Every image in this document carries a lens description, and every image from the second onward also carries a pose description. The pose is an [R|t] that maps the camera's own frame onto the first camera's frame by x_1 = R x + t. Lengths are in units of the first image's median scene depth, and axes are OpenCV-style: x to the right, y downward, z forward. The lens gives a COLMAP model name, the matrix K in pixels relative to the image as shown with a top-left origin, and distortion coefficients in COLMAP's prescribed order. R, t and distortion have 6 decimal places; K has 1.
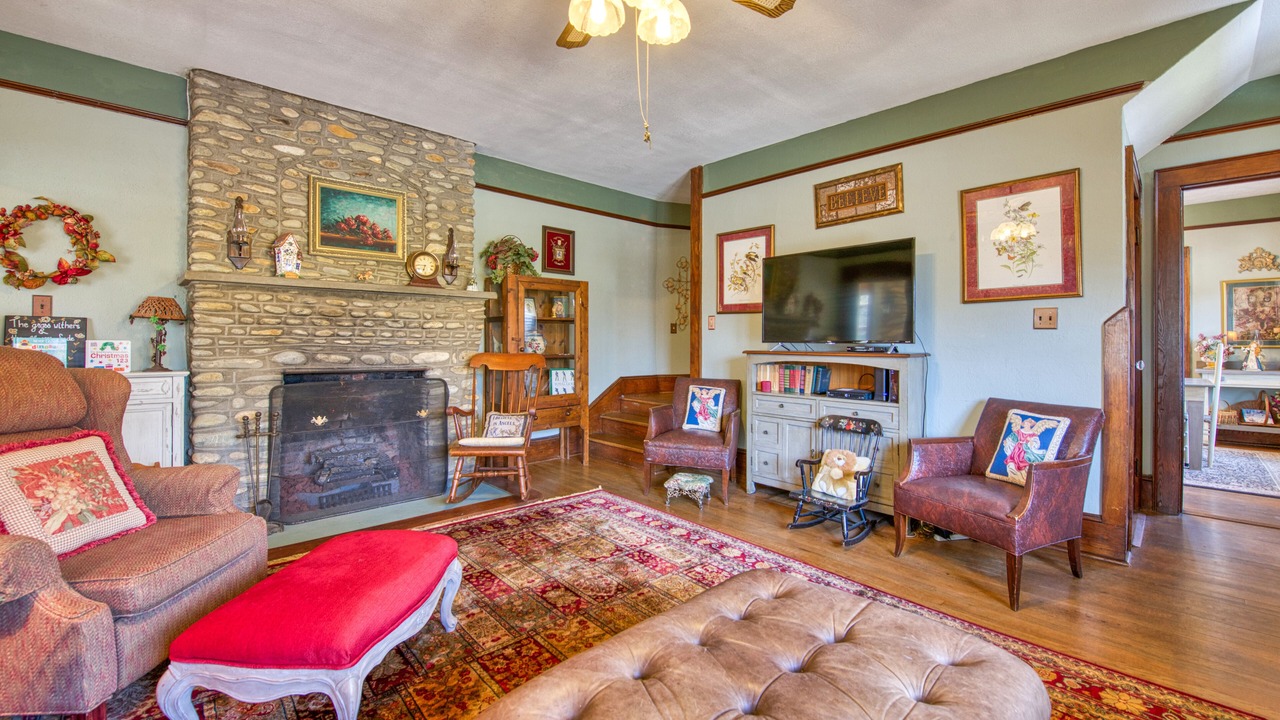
lens RADIAL K [[539.4, 0, 653.2], [0, 539.4, 339.4], [0, 0, 1]] dist [-0.019444, -0.000037]
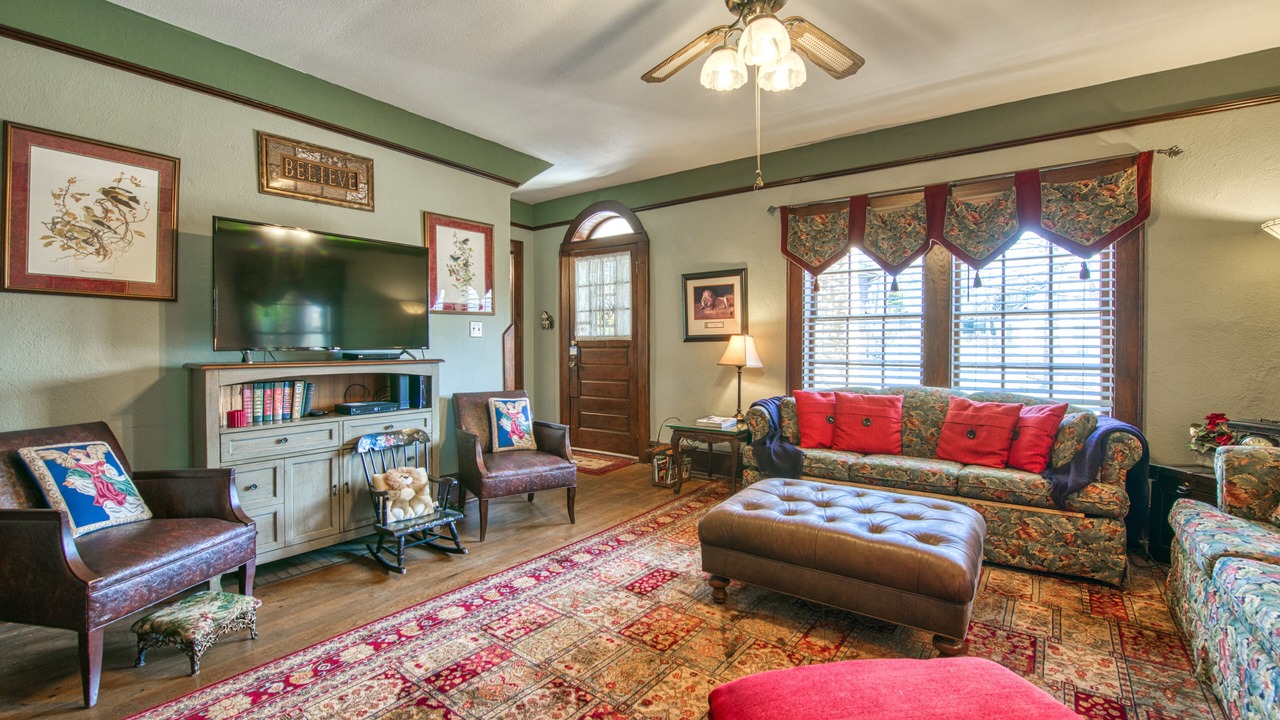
lens RADIAL K [[537.0, 0, 637.2], [0, 537.0, 351.0], [0, 0, 1]] dist [-0.020260, -0.000140]
pose [[-0.179981, -0.003857, 0.983662, -0.570144], [0.010335, 0.999930, 0.005812, 0.009448], [-0.983616, 0.011212, -0.179929, 0.739469]]
